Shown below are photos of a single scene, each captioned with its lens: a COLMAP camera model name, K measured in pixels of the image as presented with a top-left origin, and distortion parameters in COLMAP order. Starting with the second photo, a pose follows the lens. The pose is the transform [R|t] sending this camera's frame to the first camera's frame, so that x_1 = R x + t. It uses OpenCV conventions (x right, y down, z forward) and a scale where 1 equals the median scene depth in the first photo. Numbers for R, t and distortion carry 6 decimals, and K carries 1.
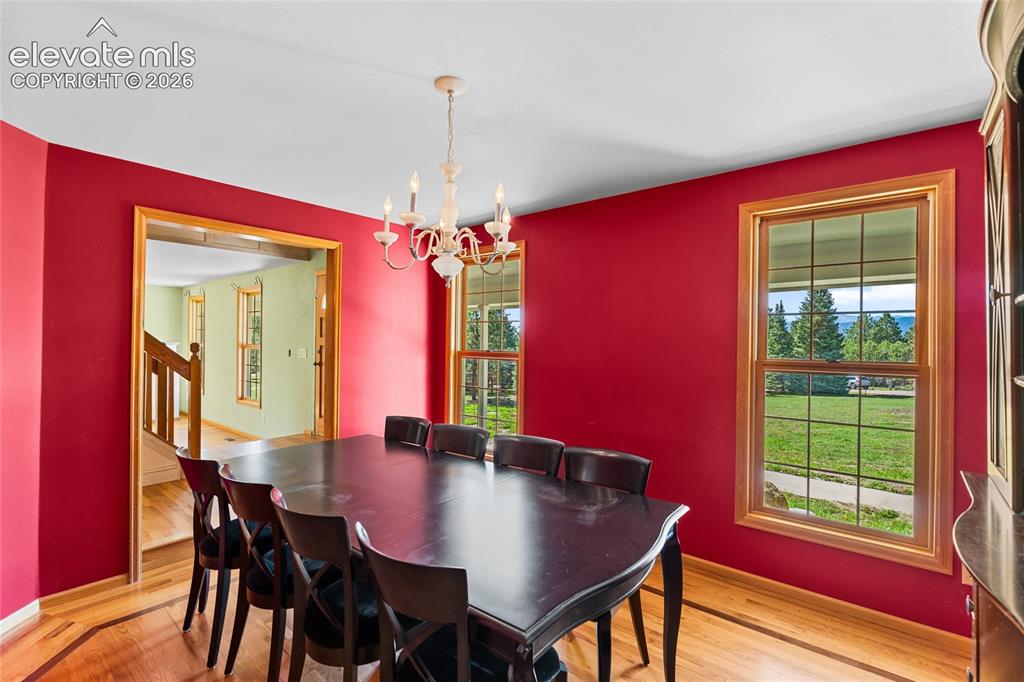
lens RADIAL K [[469.1, 0, 512.0], [0, 469.1, 341.0], [0, 0, 1]] dist [-0.000118, -0.000032]
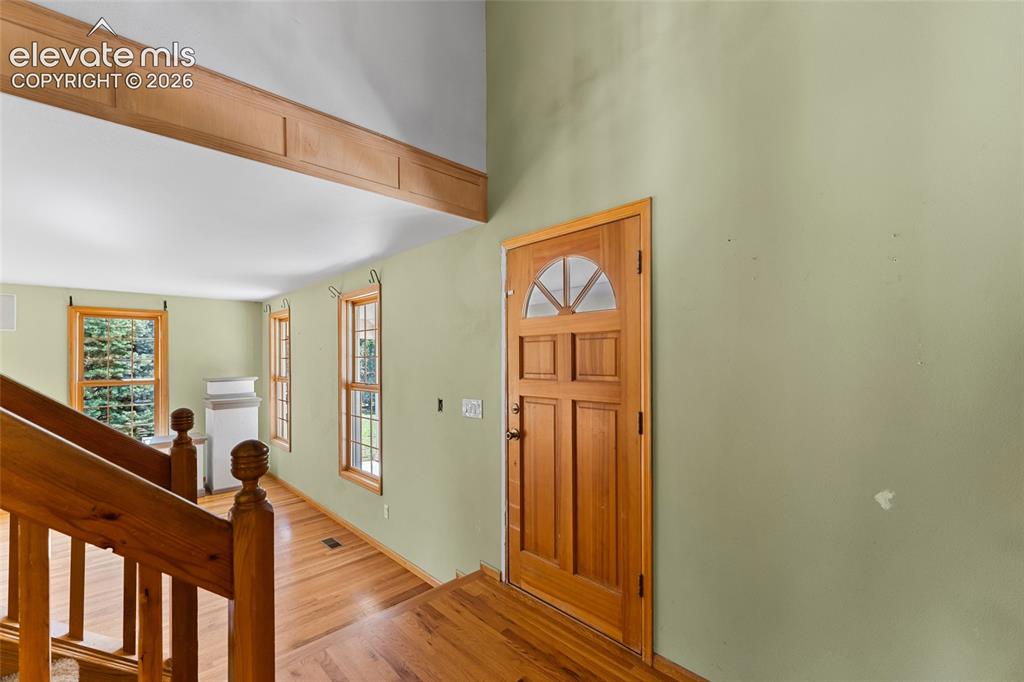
lens RADIAL K [[435.3, 0, 512.4], [0, 435.3, 360.1], [0, 0, 1]] dist [0.002441, 0.000224]
pose [[0.993695, -0.013759, -0.111265, -0.296012], [0.014162, 0.999896, 0.002840, -0.022781], [0.111215, -0.004398, 0.993787, 0.455339]]
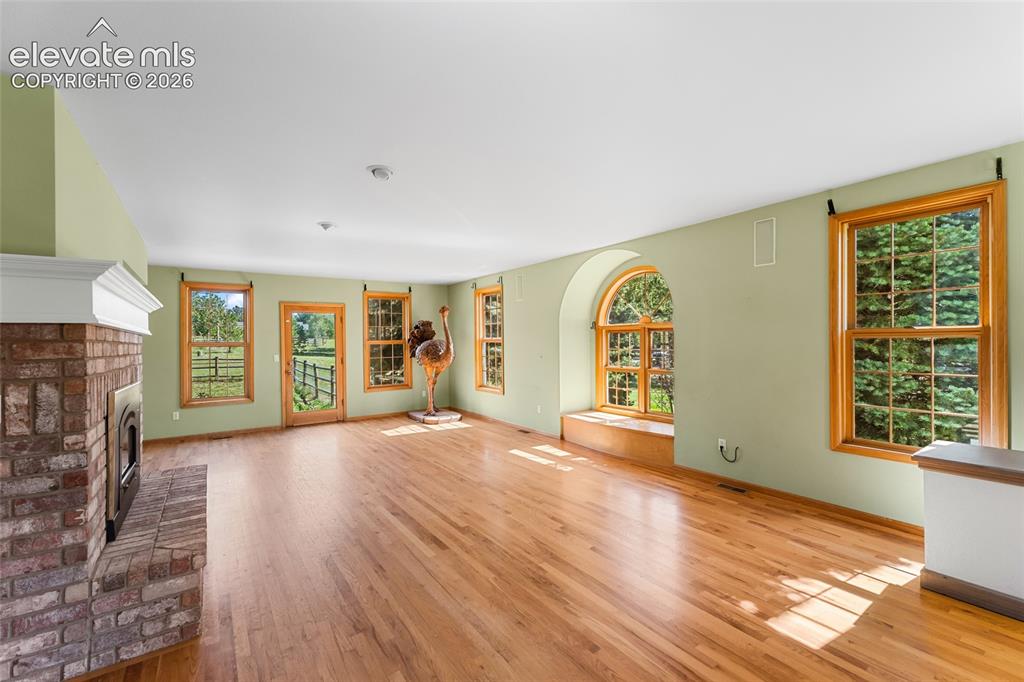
lens RADIAL K [[435.3, 0, 513.1], [0, 435.3, 337.9], [0, 0, 1]] dist [0.003760, 0.000476]
pose [[-0.246482, -0.006972, -0.969122, -0.452013], [0.006706, 0.999938, -0.008899, 0.000863], [0.969124, -0.008692, -0.246420, 0.706716]]
